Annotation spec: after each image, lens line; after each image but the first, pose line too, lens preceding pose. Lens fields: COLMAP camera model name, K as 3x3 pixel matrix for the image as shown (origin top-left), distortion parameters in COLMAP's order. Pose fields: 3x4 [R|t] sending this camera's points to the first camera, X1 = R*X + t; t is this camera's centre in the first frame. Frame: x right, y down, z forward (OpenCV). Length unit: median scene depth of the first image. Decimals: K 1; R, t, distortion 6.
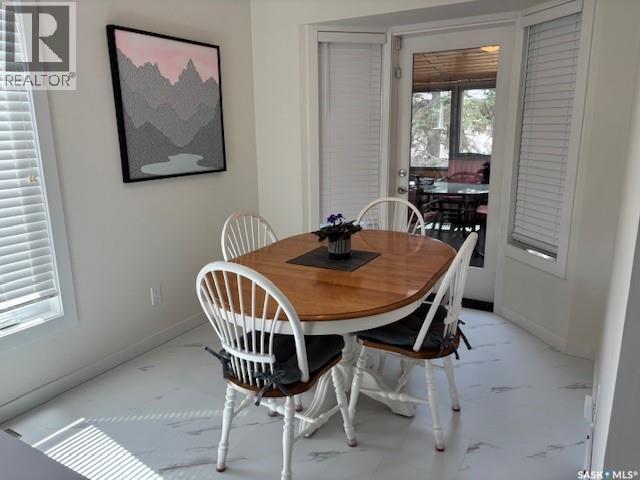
lens RADIAL K [[457.8, 0, 315.8], [0, 457.8, 240.6], [0, 0, 1]] dist [-0.000303, 0.002561]
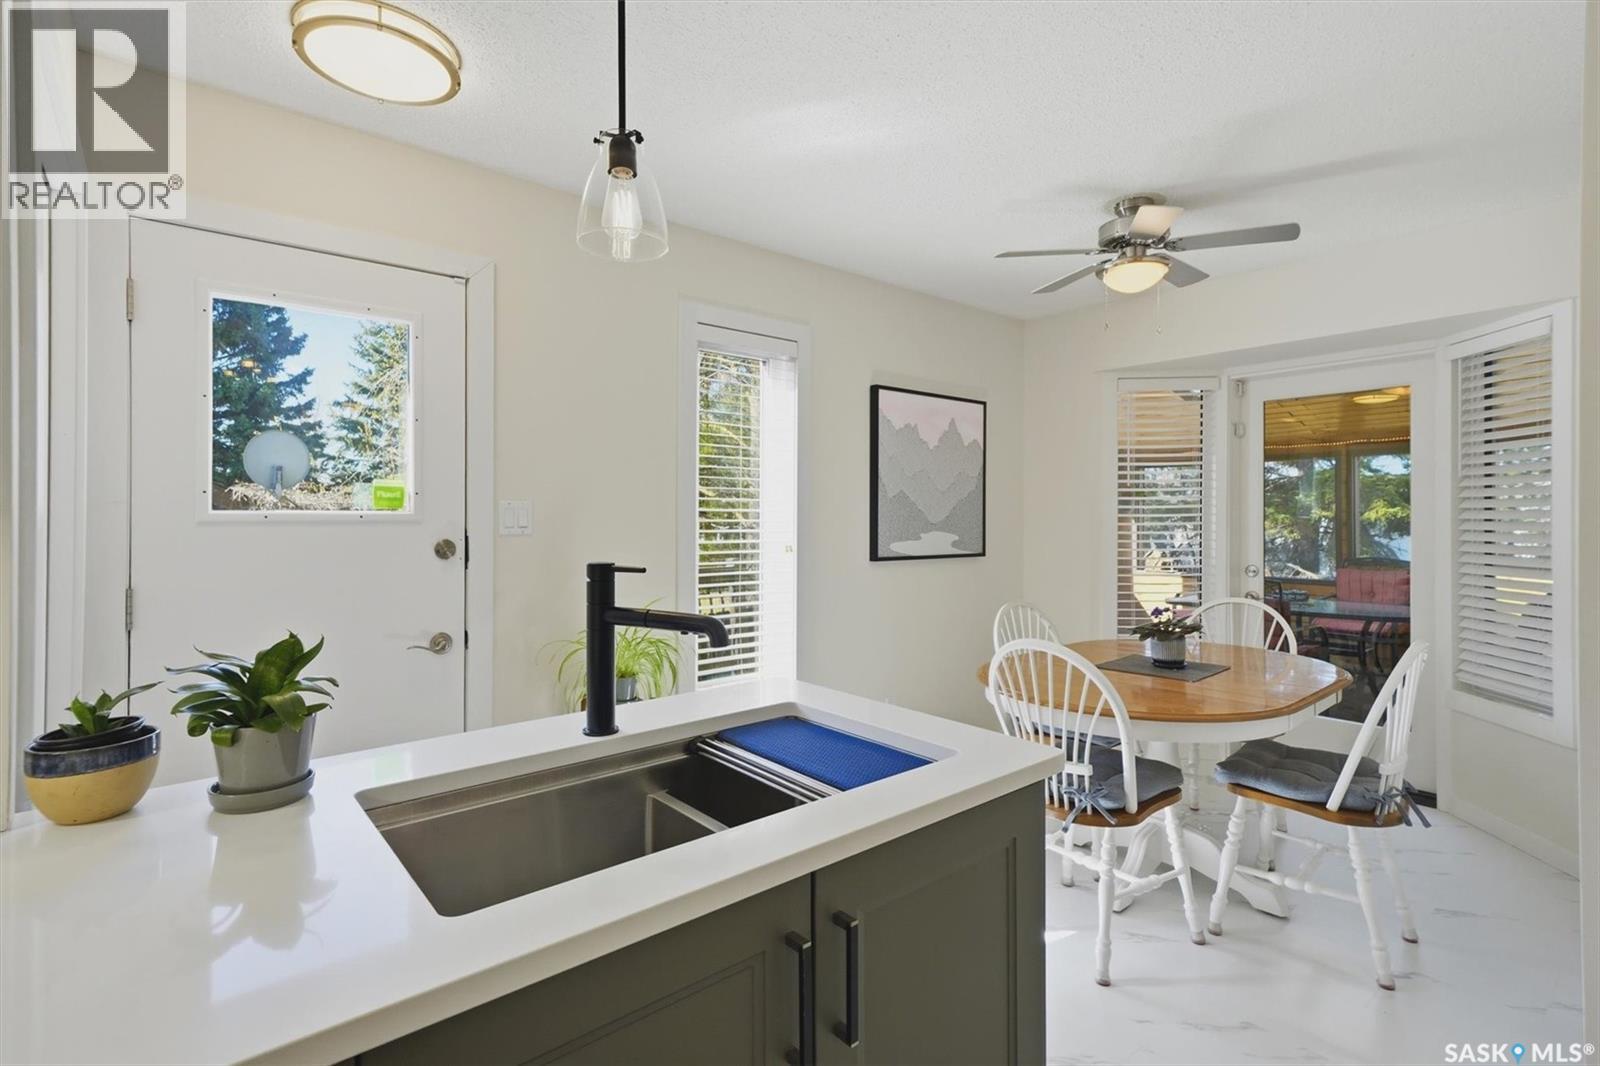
lens RADIAL K [[762.5, 0, 792.4], [0, 762.5, 509.0], [0, 0, 1]] dist [-0.014239, -0.003348]
pose [[0.940538, 0.013656, -0.339413, -0.088451], [-0.098847, 0.966954, -0.235008, 0.116638], [0.324988, 0.254584, 0.910807, -0.311808]]
